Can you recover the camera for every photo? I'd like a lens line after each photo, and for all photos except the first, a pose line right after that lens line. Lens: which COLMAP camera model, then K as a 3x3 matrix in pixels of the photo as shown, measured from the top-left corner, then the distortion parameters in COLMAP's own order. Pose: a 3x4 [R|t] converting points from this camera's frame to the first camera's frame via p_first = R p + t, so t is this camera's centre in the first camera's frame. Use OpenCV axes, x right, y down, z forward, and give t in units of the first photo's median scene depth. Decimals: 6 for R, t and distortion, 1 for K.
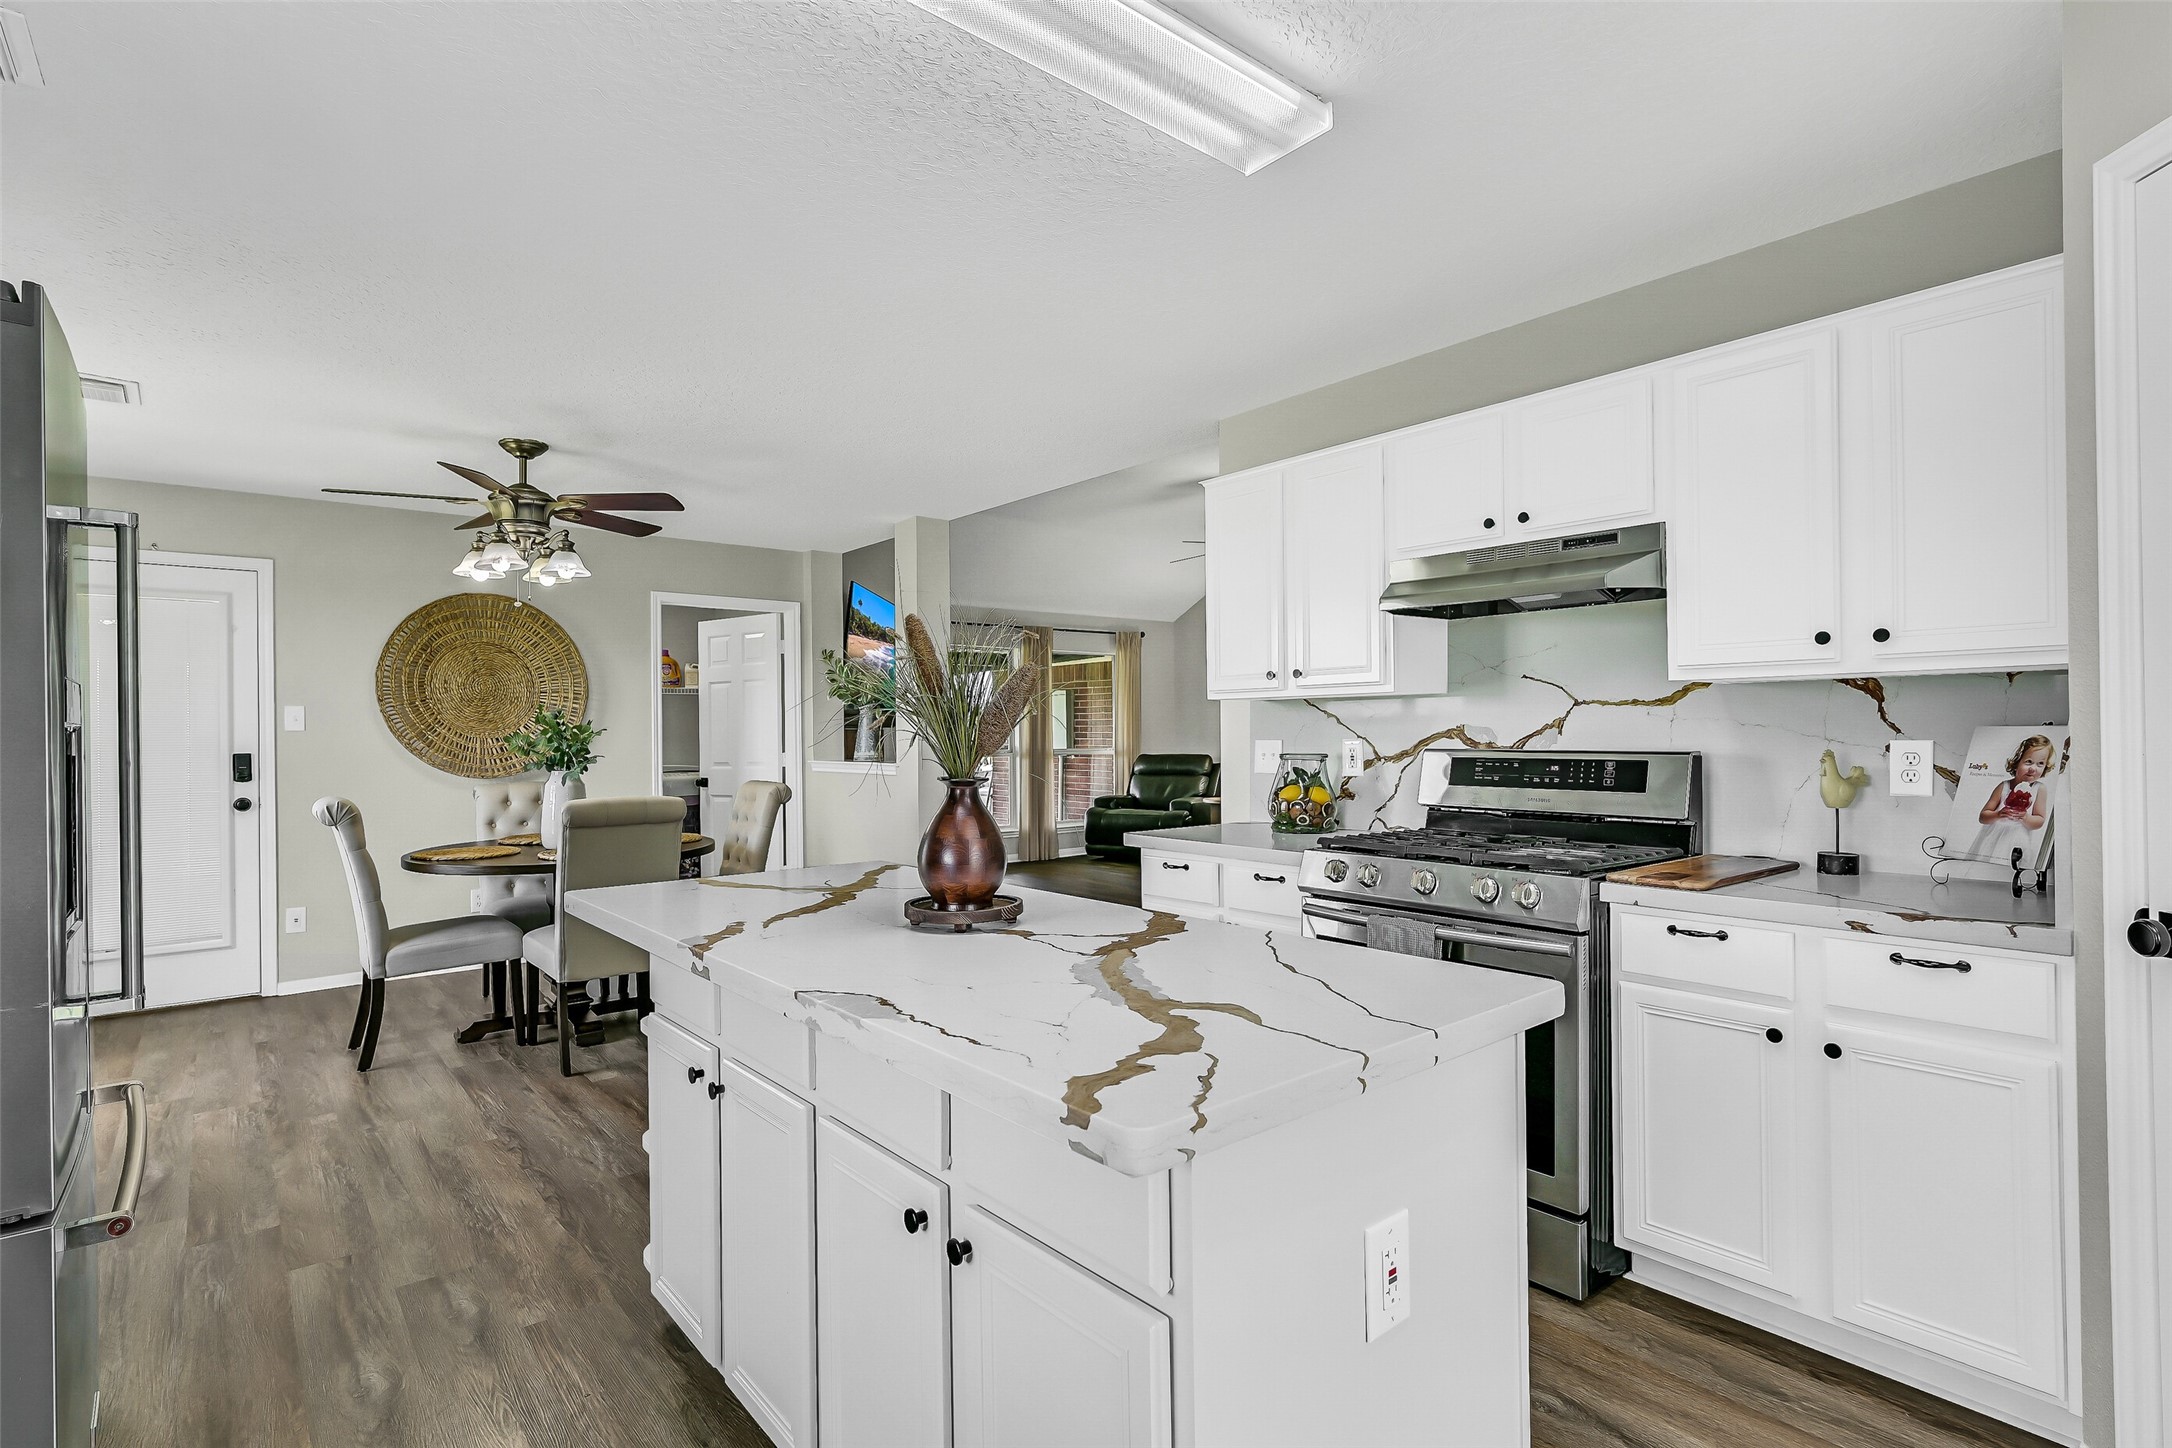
lens RADIAL K [[1058.4, 0, 1097.0], [0, 1058.4, 728.3], [0, 0, 1]] dist [0.001119, -0.000421]
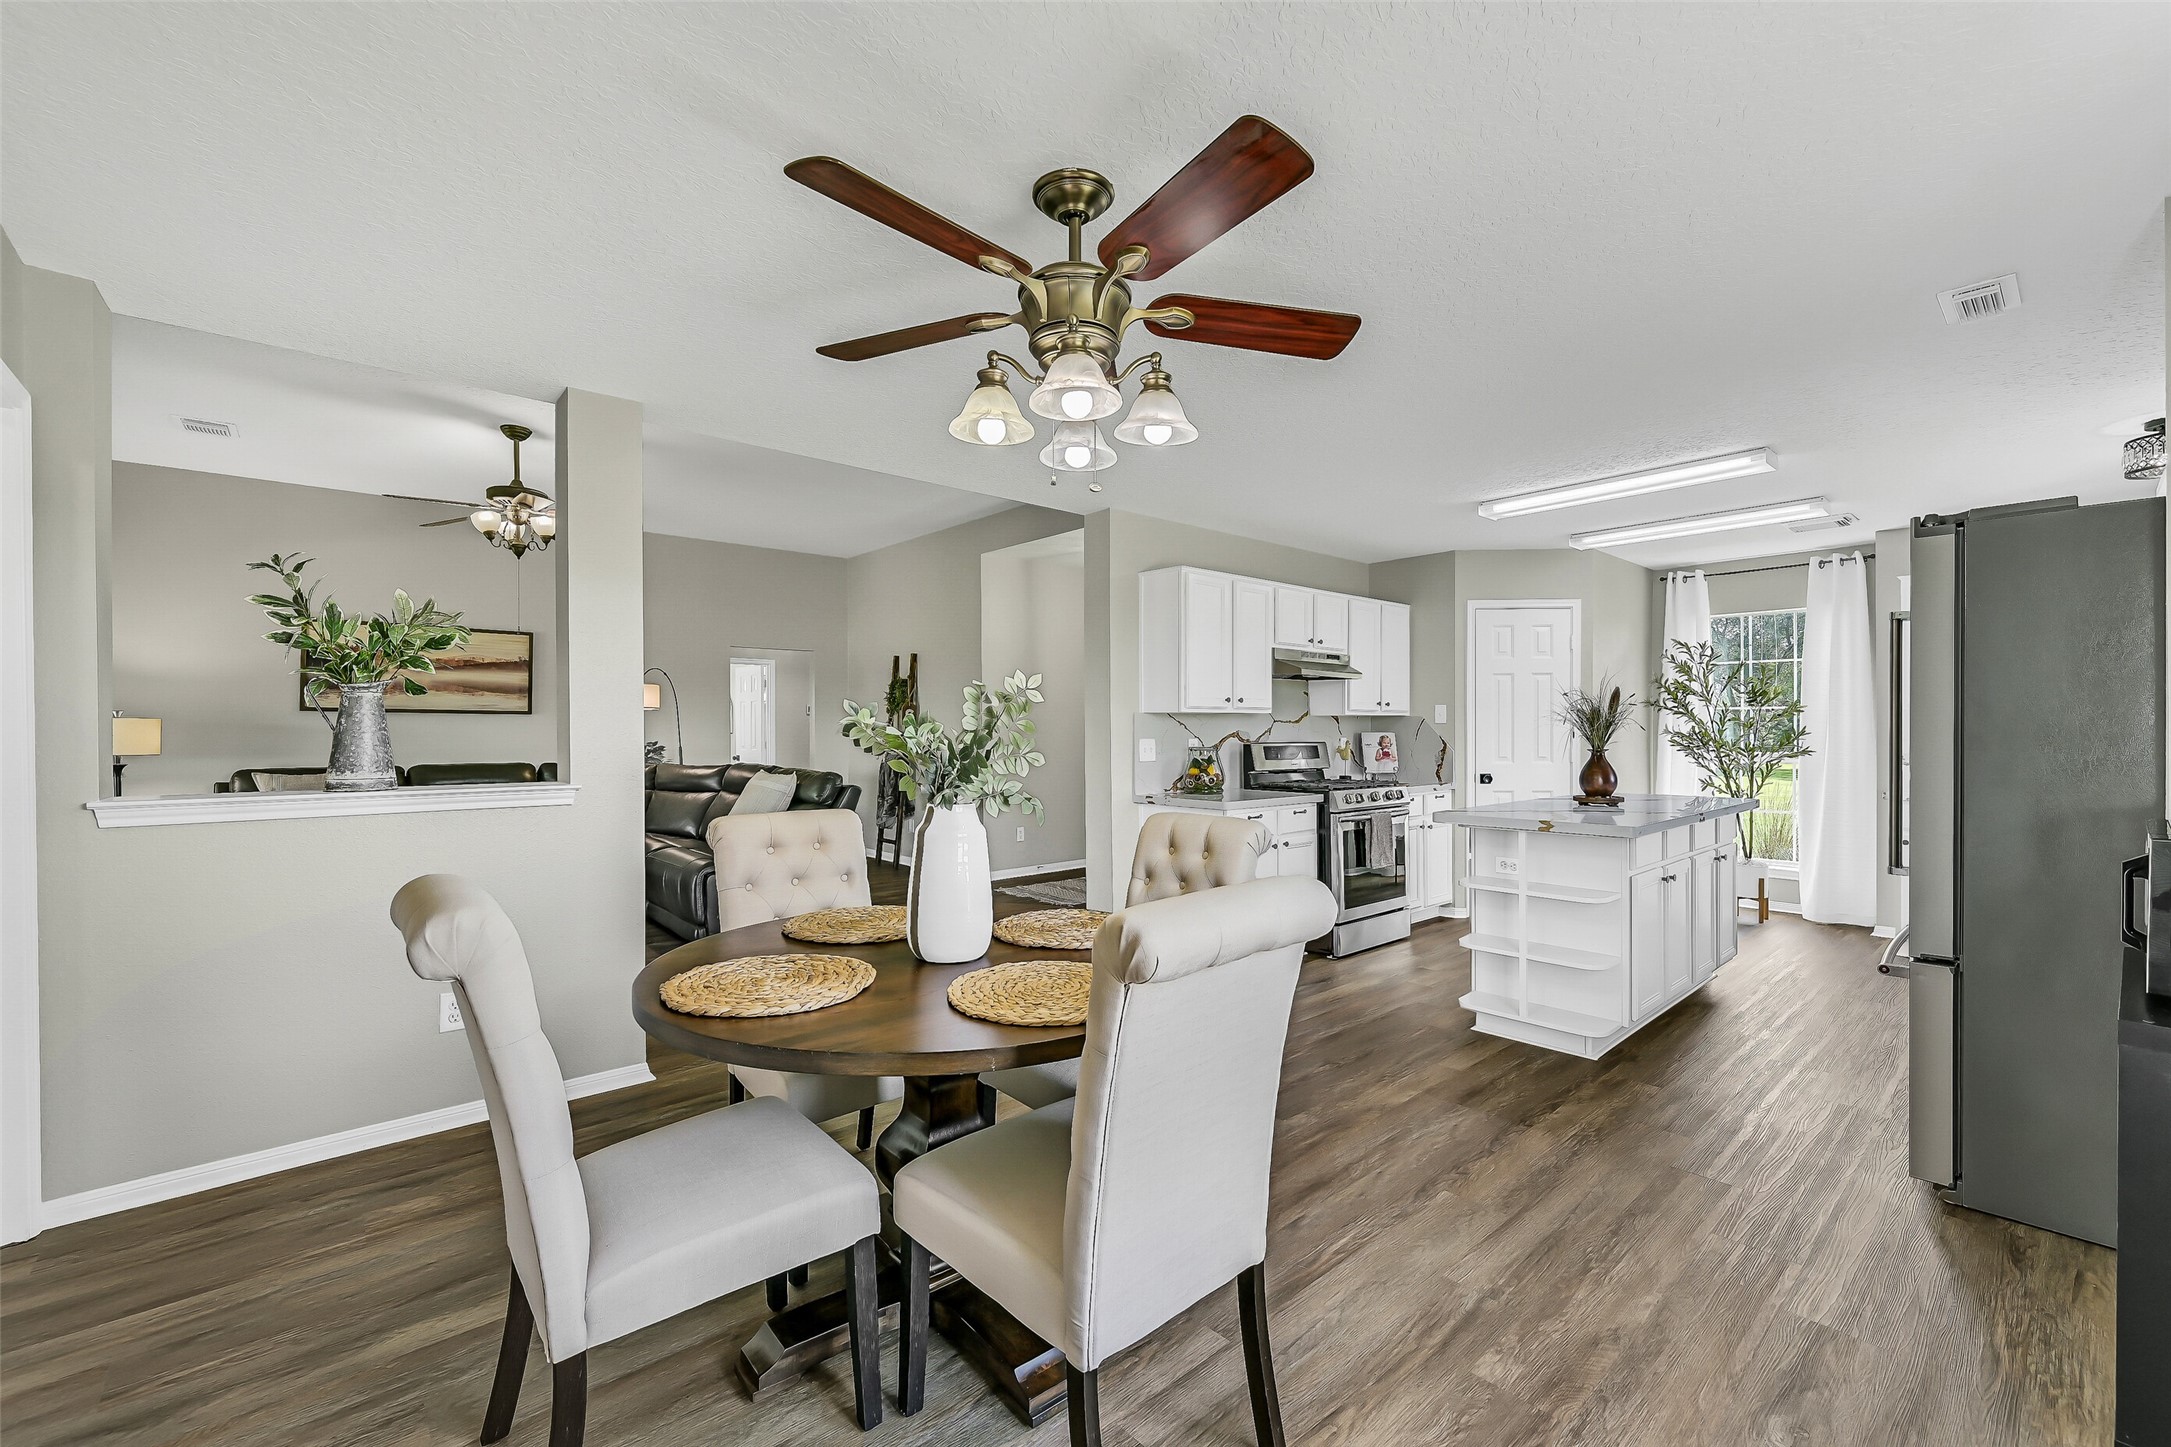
lens RADIAL K [[893.1, 0, 1098.8], [0, 893.1, 729.2], [0, 0, 1]] dist [-0.000821, -0.000535]
pose [[-0.034428, 0.011190, 0.999345, -1.406507], [-0.000082, 0.999937, -0.011199, 0.013834], [-0.999407, -0.000467, -0.034425, 1.419102]]
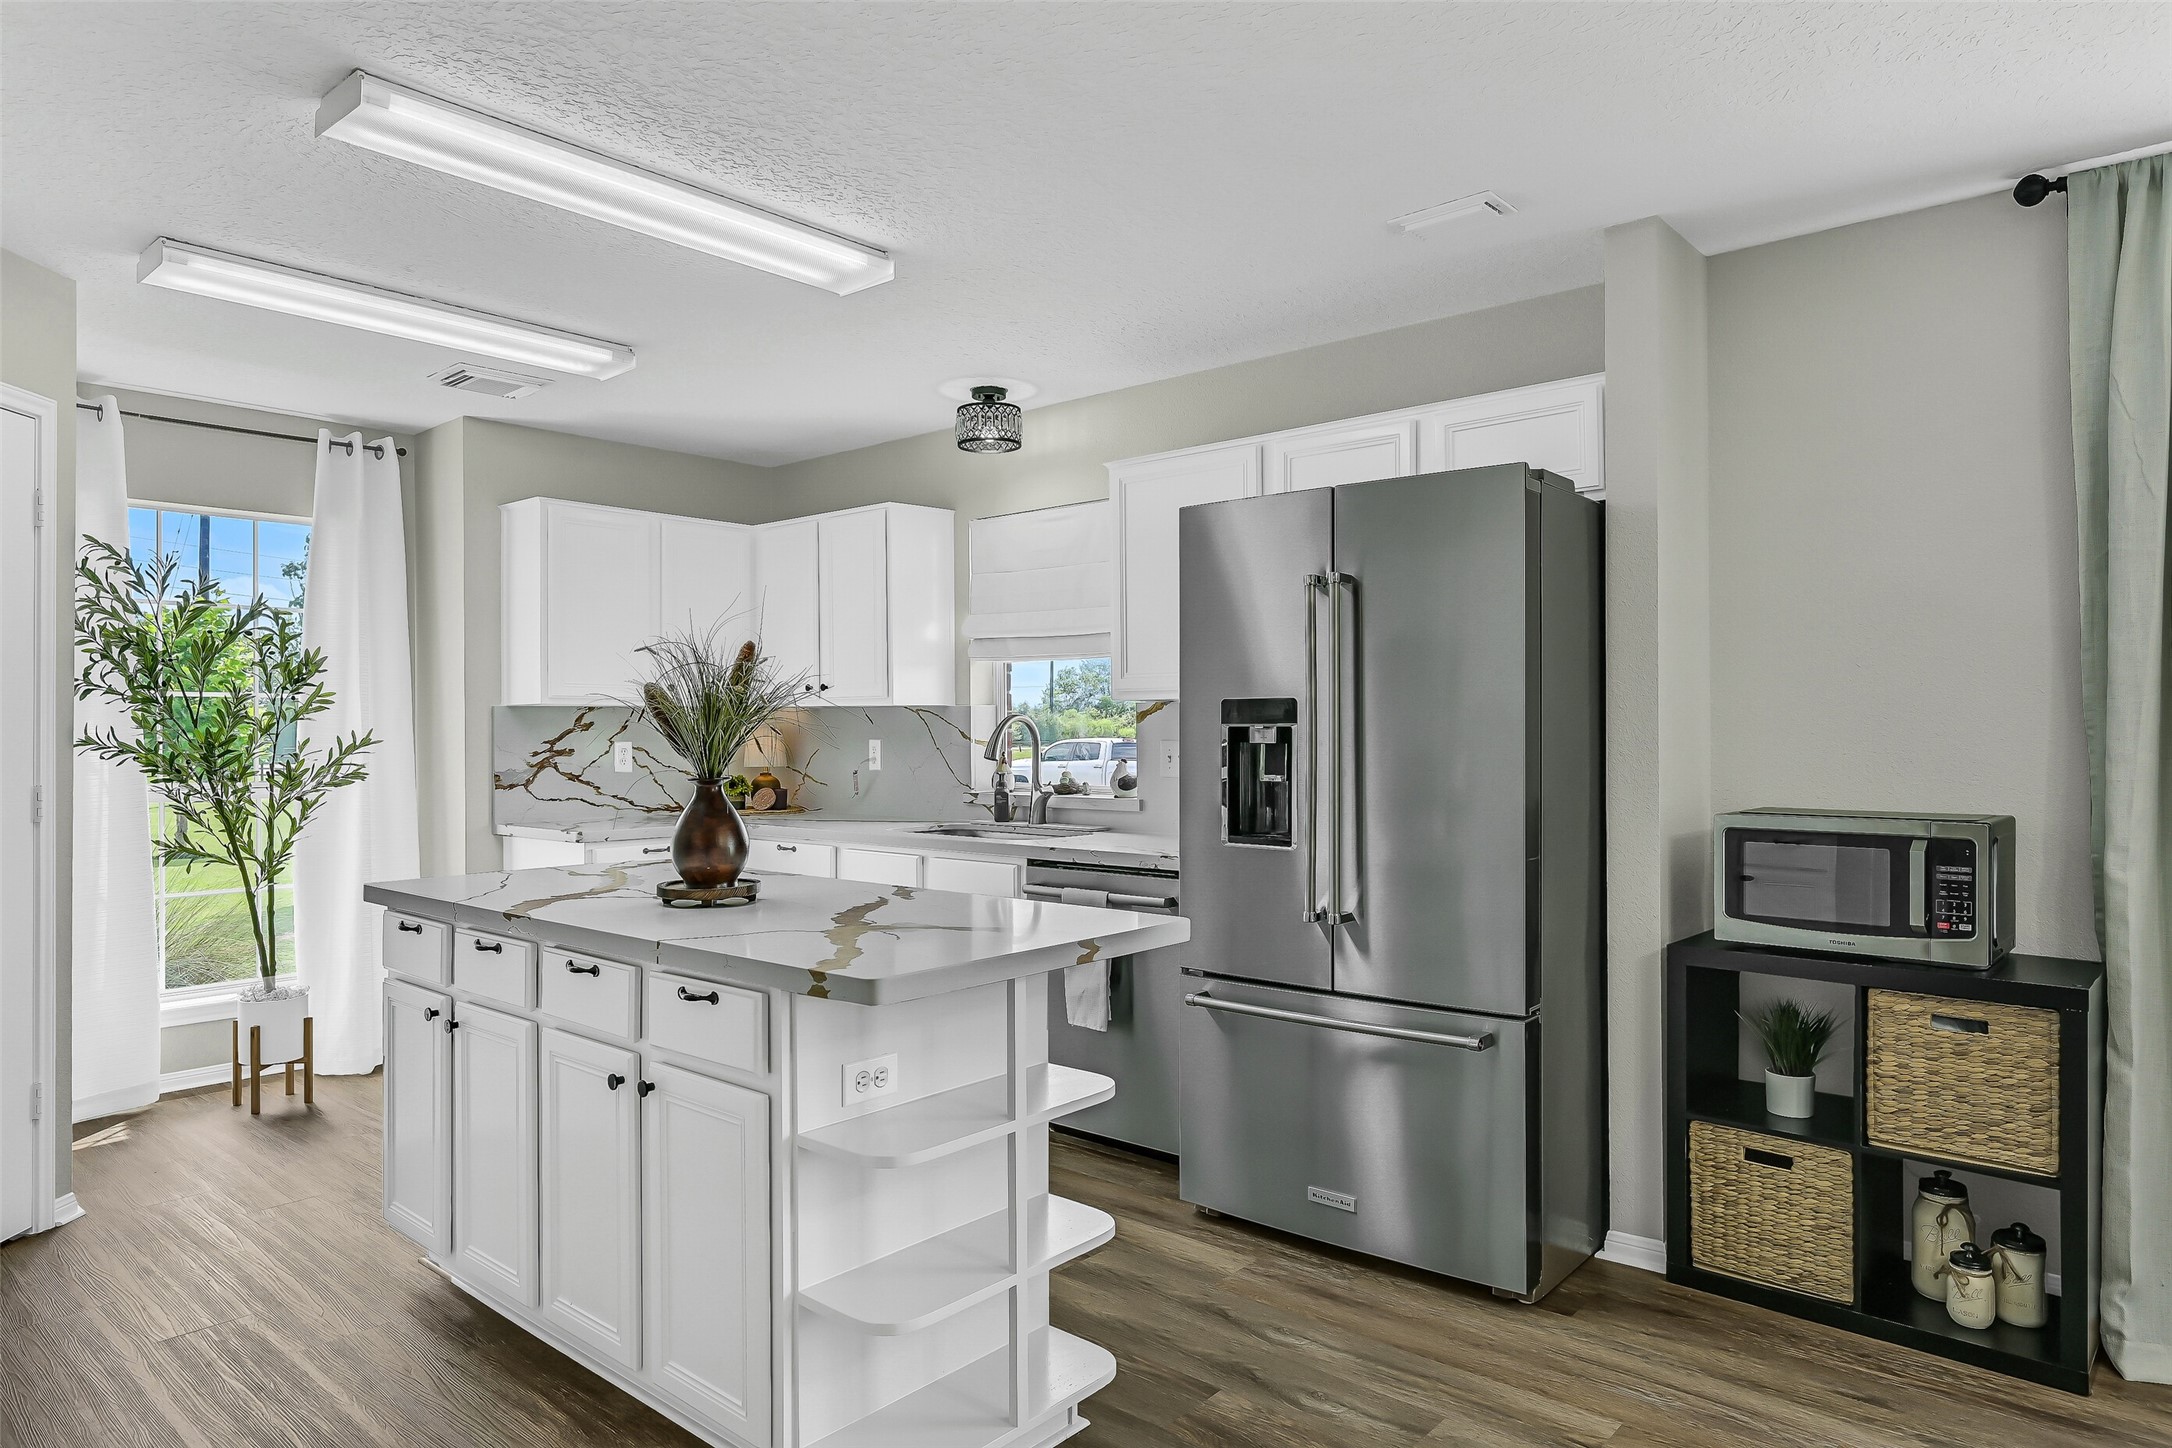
lens RADIAL K [[1314.2, 0, 1094.1], [0, 1314.2, 728.4], [0, 0, 1]] dist [-0.001497, -0.000010]
pose [[-0.987799, 0.015930, -0.154914, -0.197898], [0.016255, 0.999868, -0.000828, 0.000565], [0.154881, -0.003336, -0.987928, 1.536337]]
